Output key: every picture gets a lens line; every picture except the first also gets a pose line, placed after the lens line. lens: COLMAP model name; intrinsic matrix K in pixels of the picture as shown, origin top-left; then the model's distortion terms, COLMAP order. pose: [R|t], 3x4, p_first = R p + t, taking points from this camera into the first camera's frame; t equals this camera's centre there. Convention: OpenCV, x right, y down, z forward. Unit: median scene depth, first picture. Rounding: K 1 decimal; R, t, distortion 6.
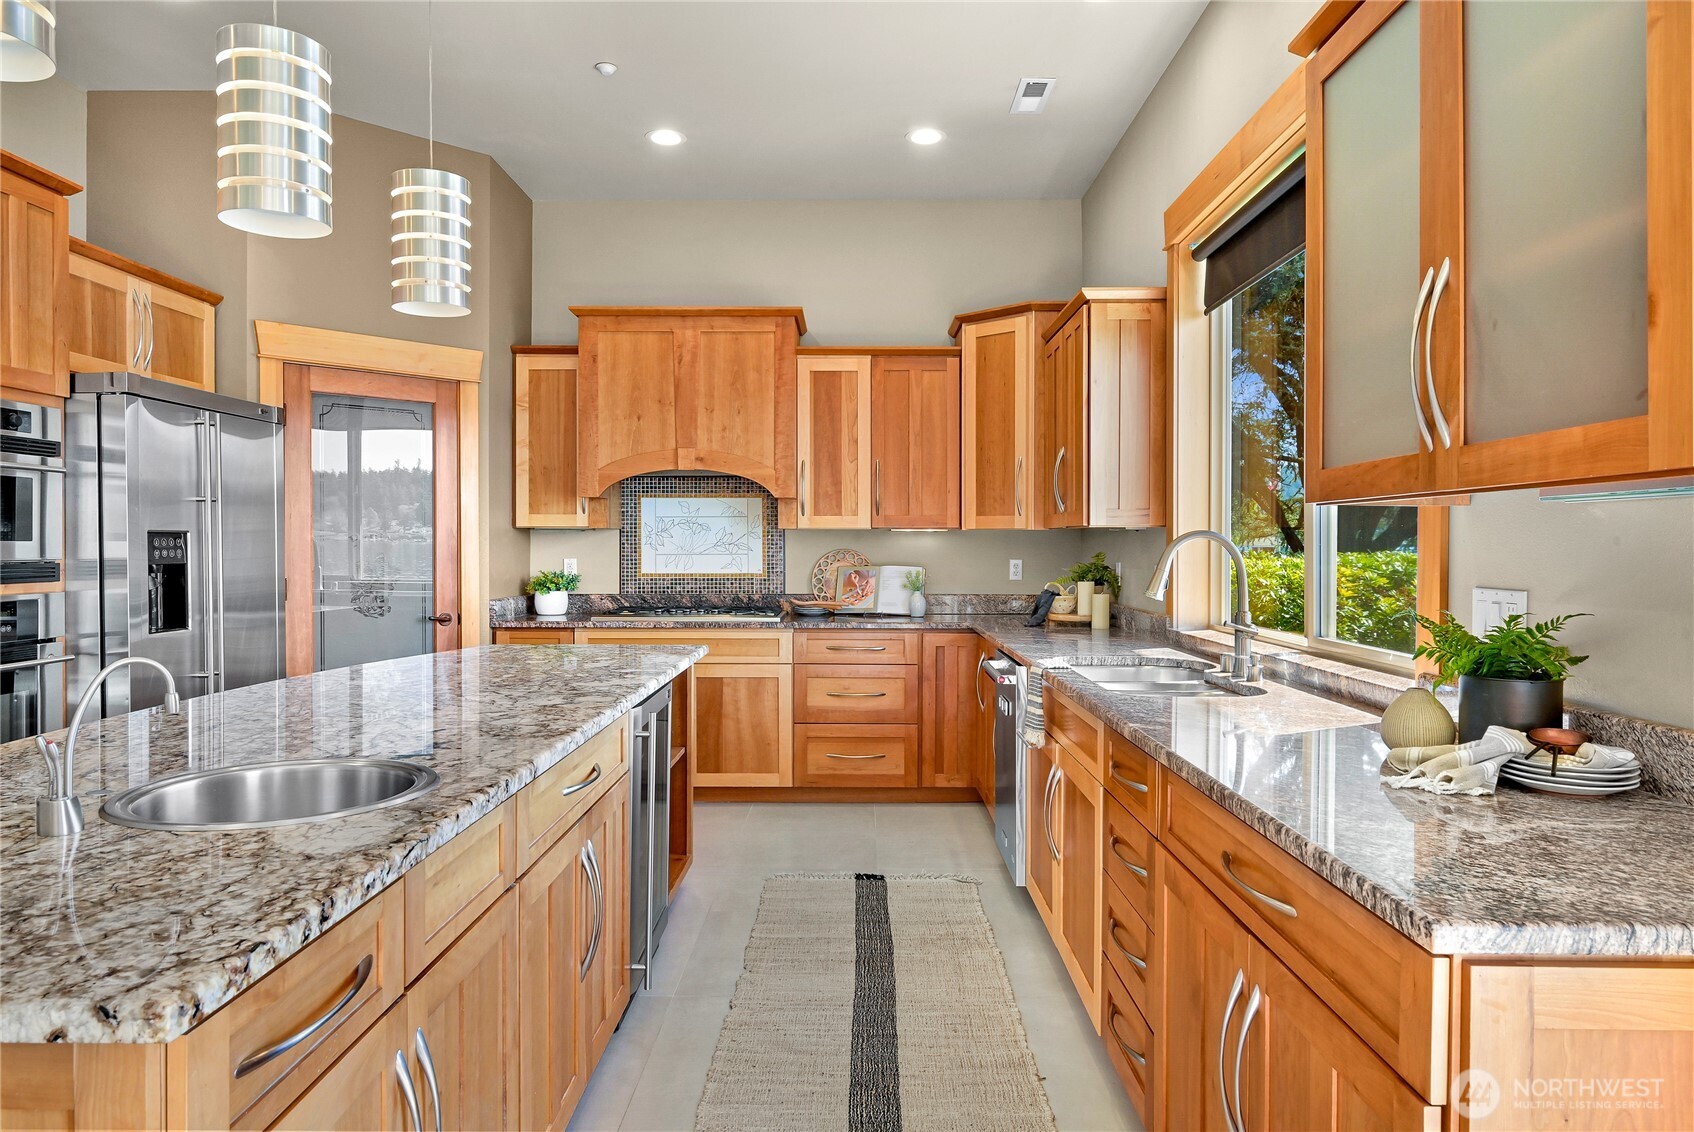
lens RADIAL K [[1063.4, 0, 848.7], [0, 1063.4, 557.8], [0, 0, 1]] dist [-0.017213, -0.000086]
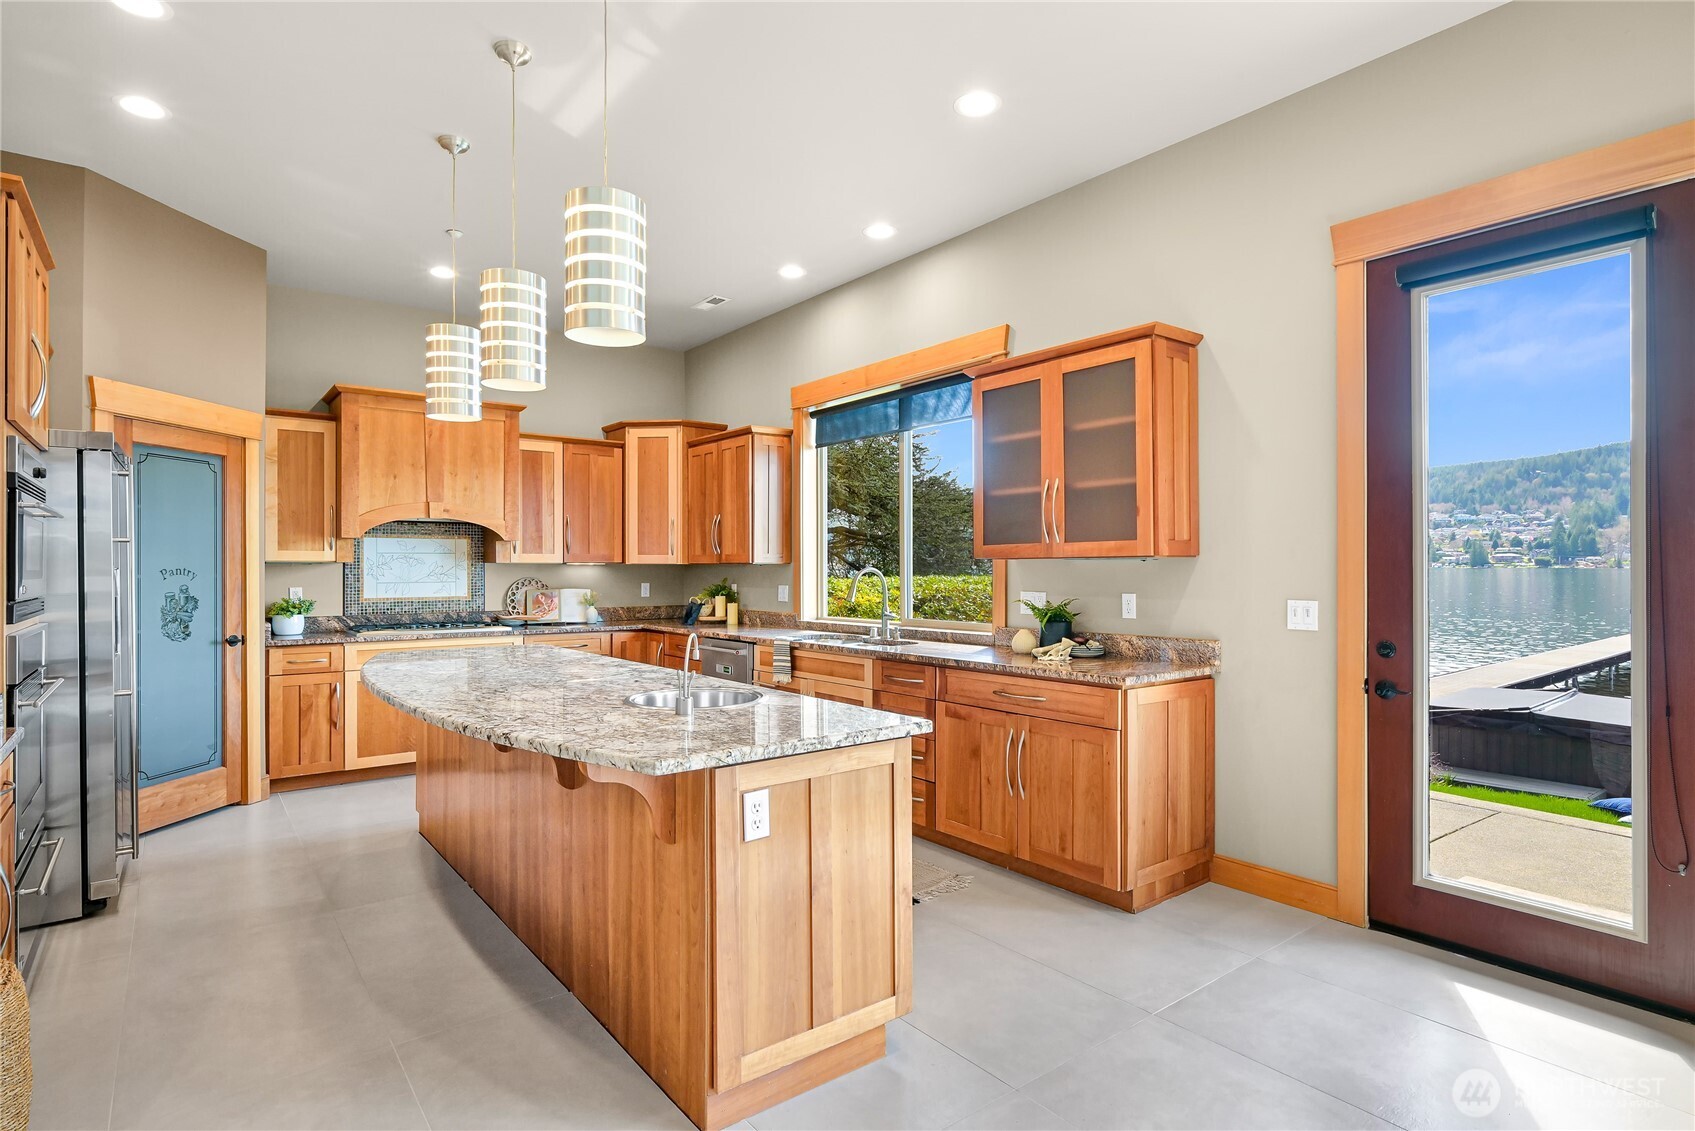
lens RADIAL K [[872.6, 0, 844.1], [0, 872.6, 565.7], [0, 0, 1]] dist [0.004415, 0.000504]
pose [[0.791203, -0.001334, 0.611552, -0.413978], [0.011107, 0.999864, -0.012190, -0.005408], [-0.611452, 0.016438, 0.791111, -0.166222]]
